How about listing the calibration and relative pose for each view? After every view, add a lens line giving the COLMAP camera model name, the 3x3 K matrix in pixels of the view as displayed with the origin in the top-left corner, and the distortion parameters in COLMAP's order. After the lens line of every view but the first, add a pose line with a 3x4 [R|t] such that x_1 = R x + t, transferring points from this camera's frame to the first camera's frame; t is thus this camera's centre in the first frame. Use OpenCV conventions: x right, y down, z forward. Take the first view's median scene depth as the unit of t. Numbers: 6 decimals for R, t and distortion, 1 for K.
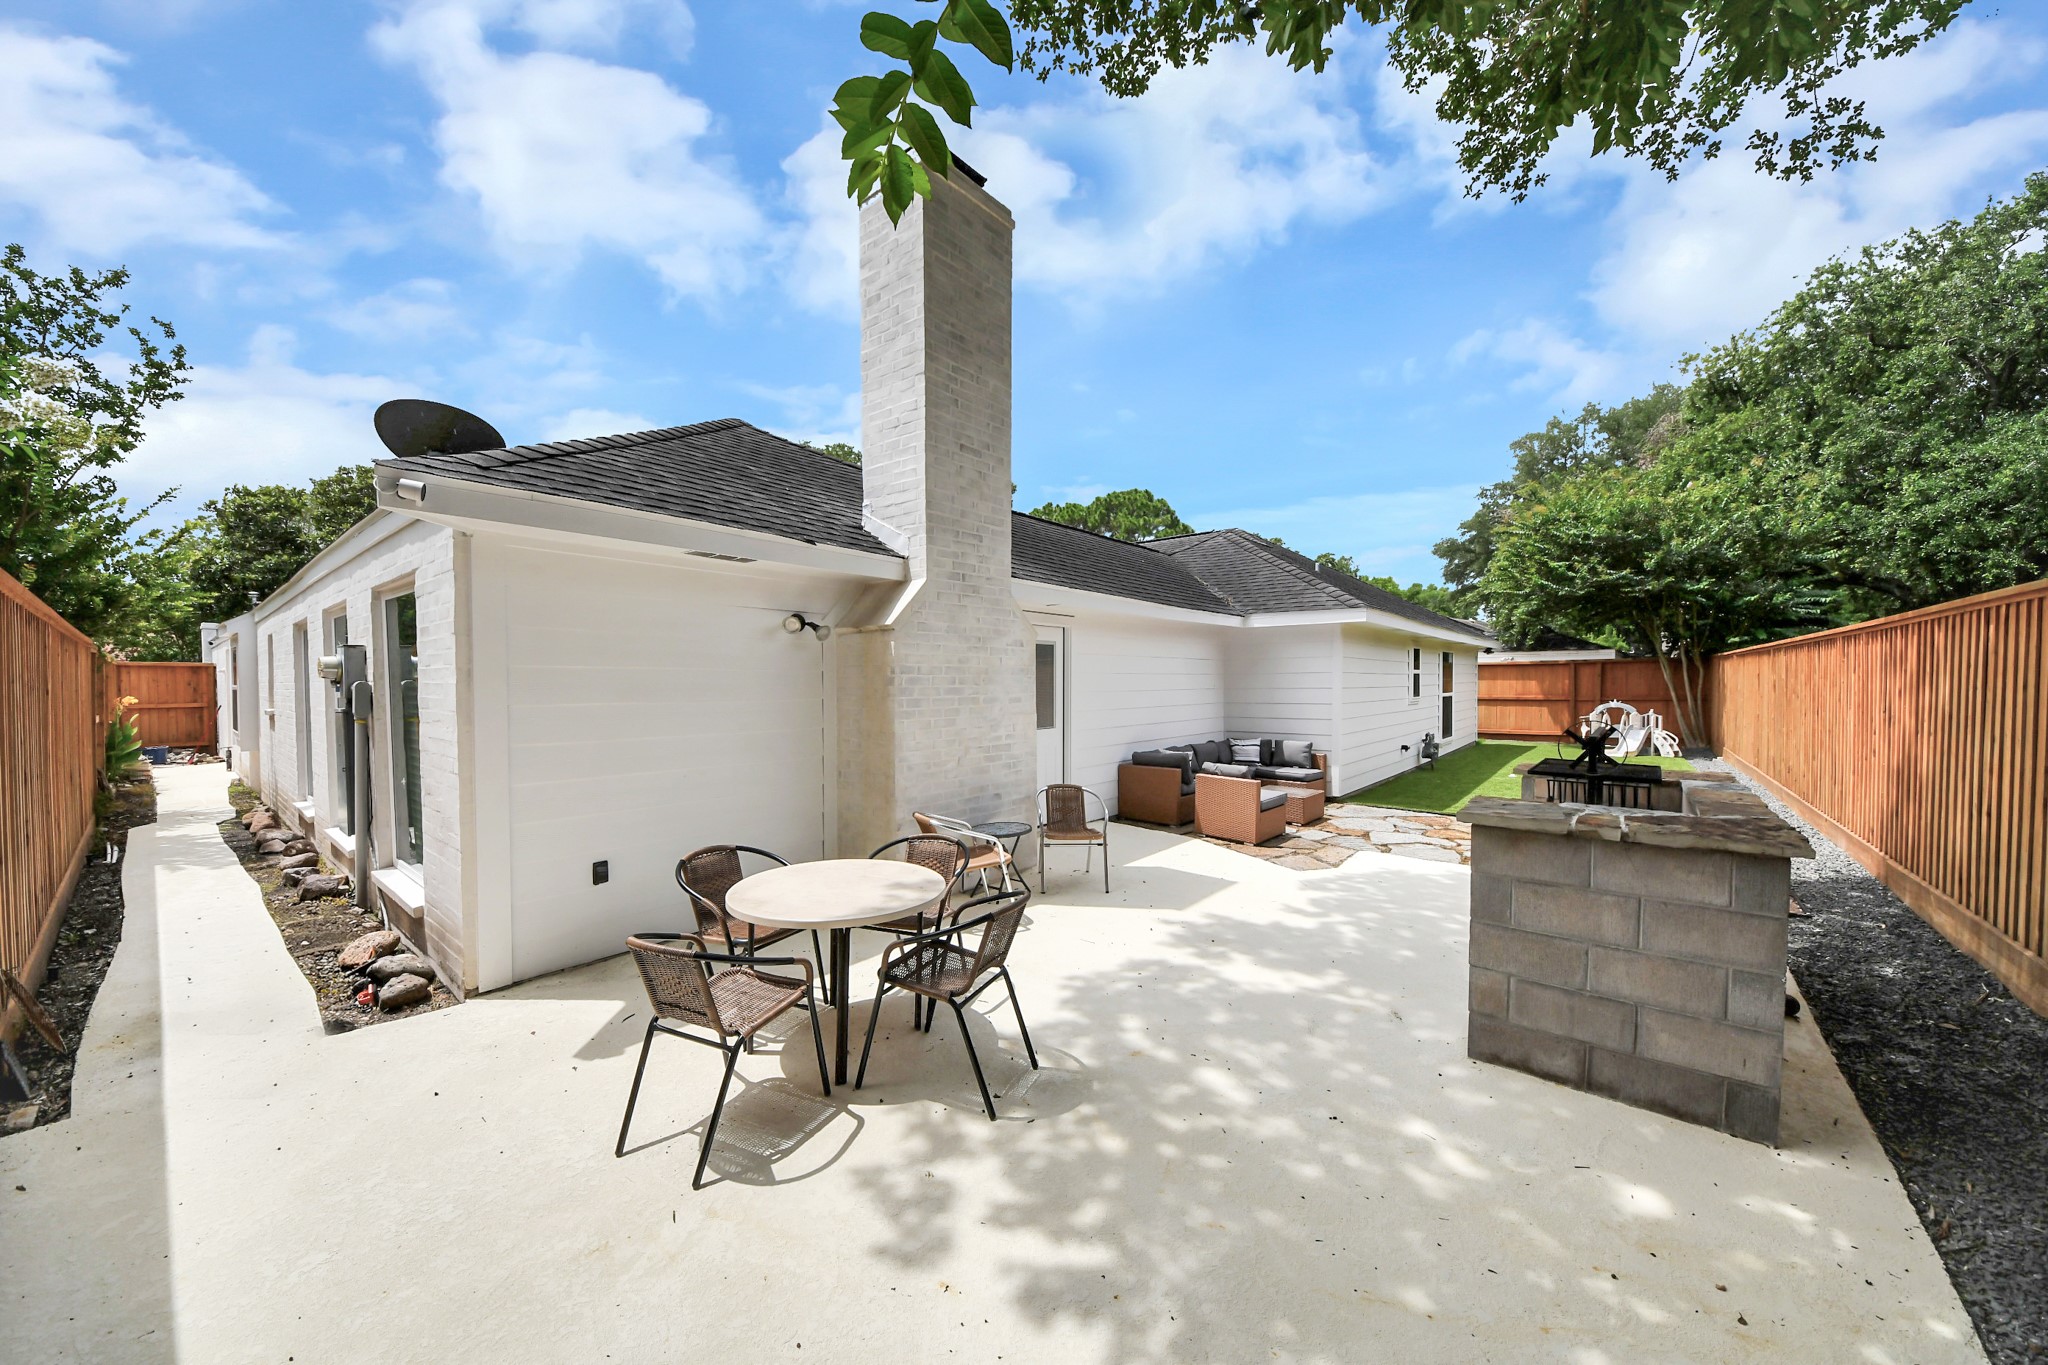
lens RADIAL K [[738.5, 0, 1022.8], [0, 738.5, 693.4], [0, 0, 1]] dist [-0.015205, -0.000154]
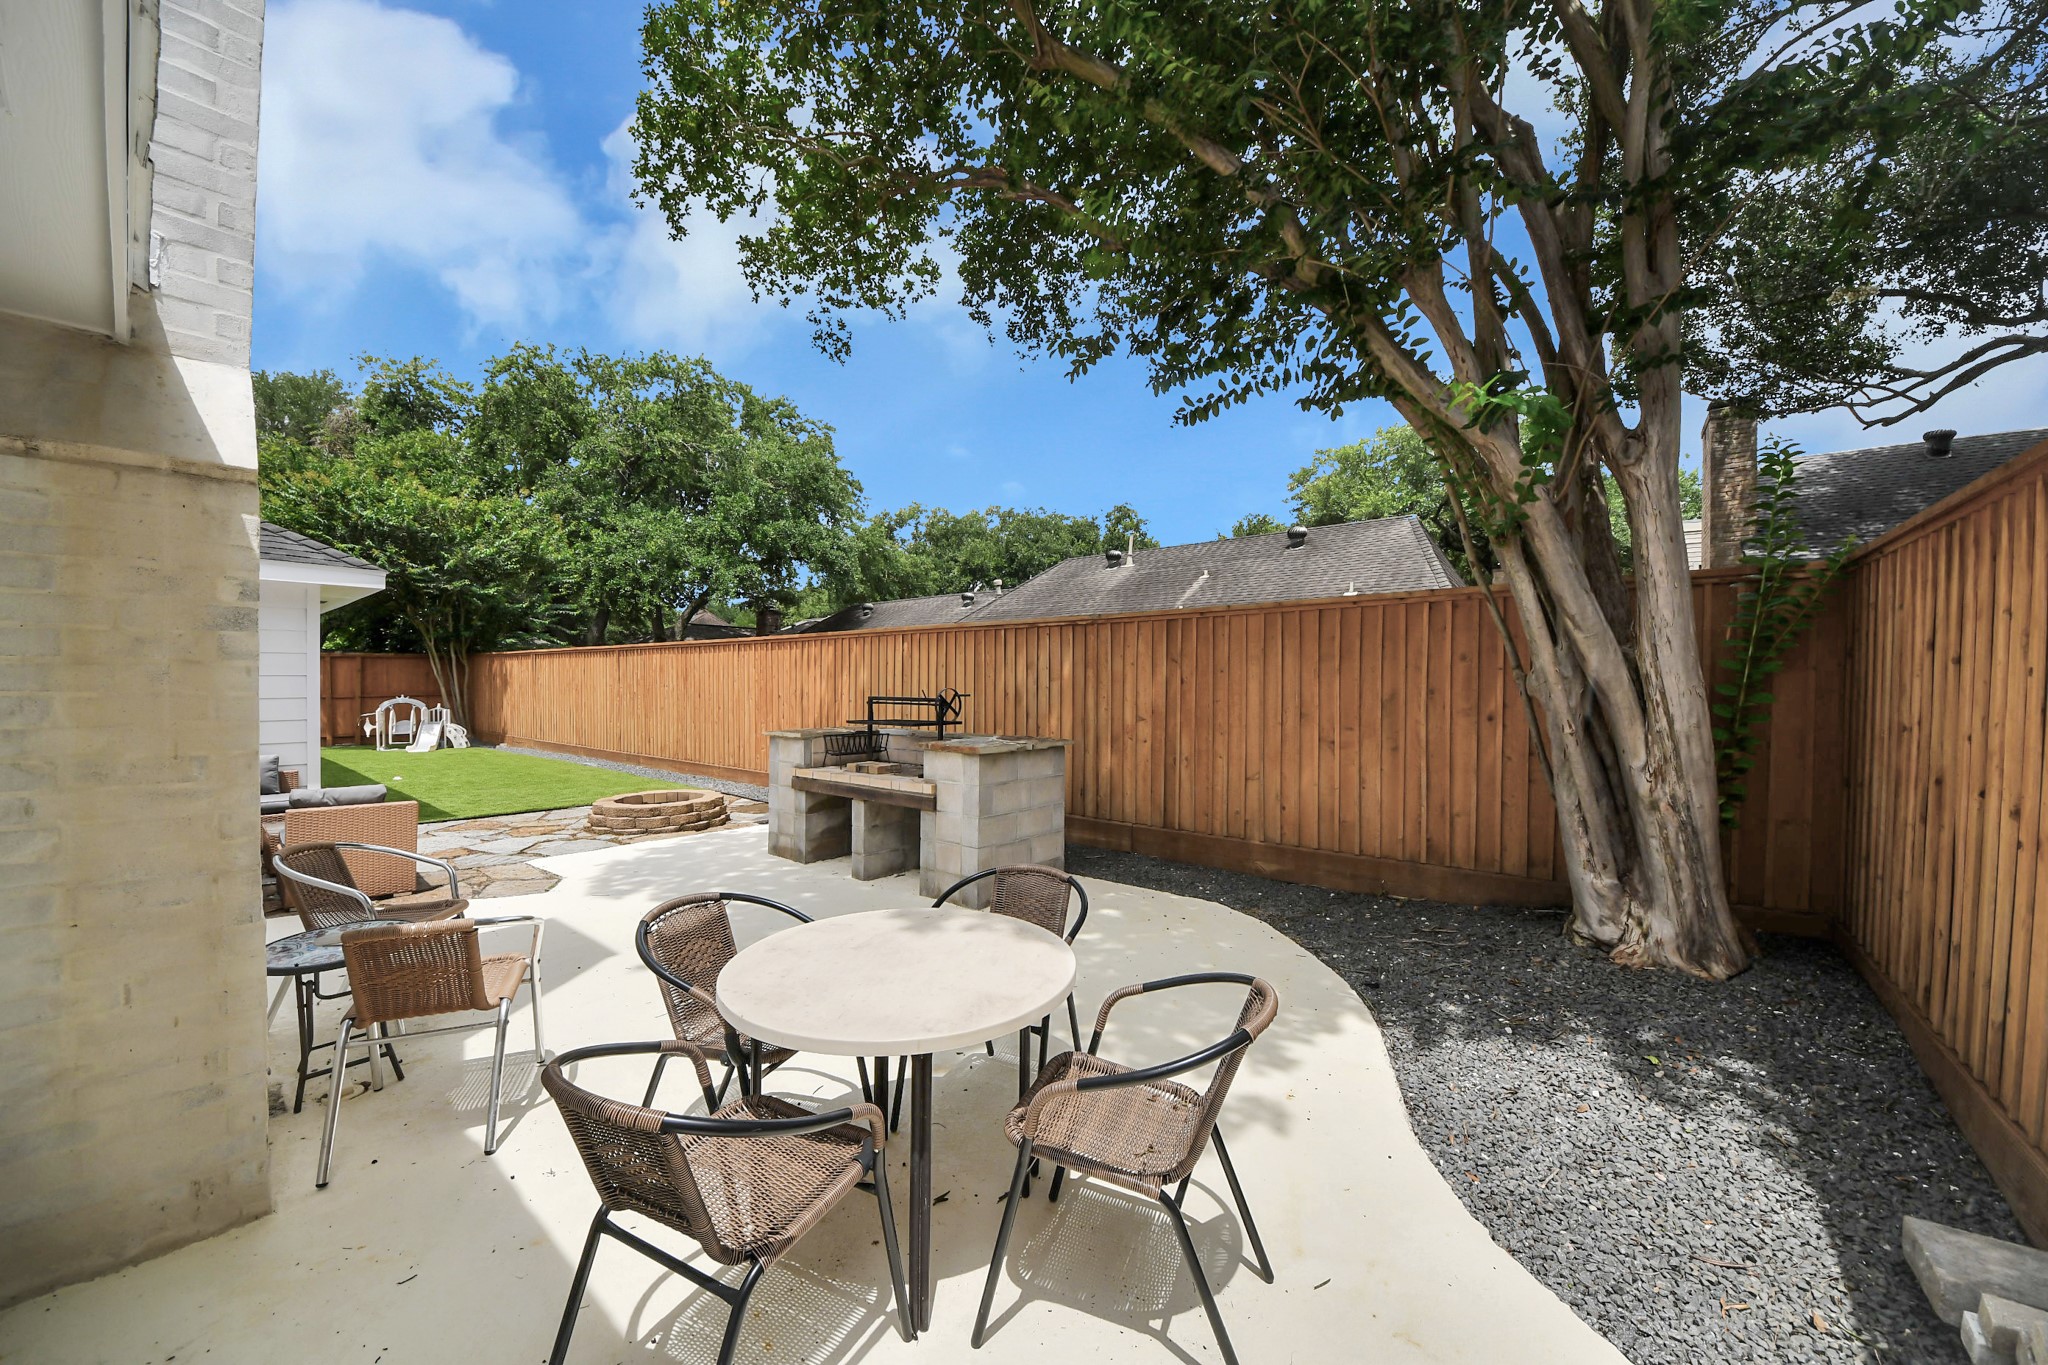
lens RADIAL K [[738.5, 0, 1022.8], [0, 738.5, 693.4], [0, 0, 1]] dist [-0.015205, -0.000154]
pose [[-0.025496, -0.011299, 0.999611, -0.365938], [0.015256, 0.999815, 0.011690, 0.014559], [-0.999558, 0.015548, -0.025319, 0.390465]]
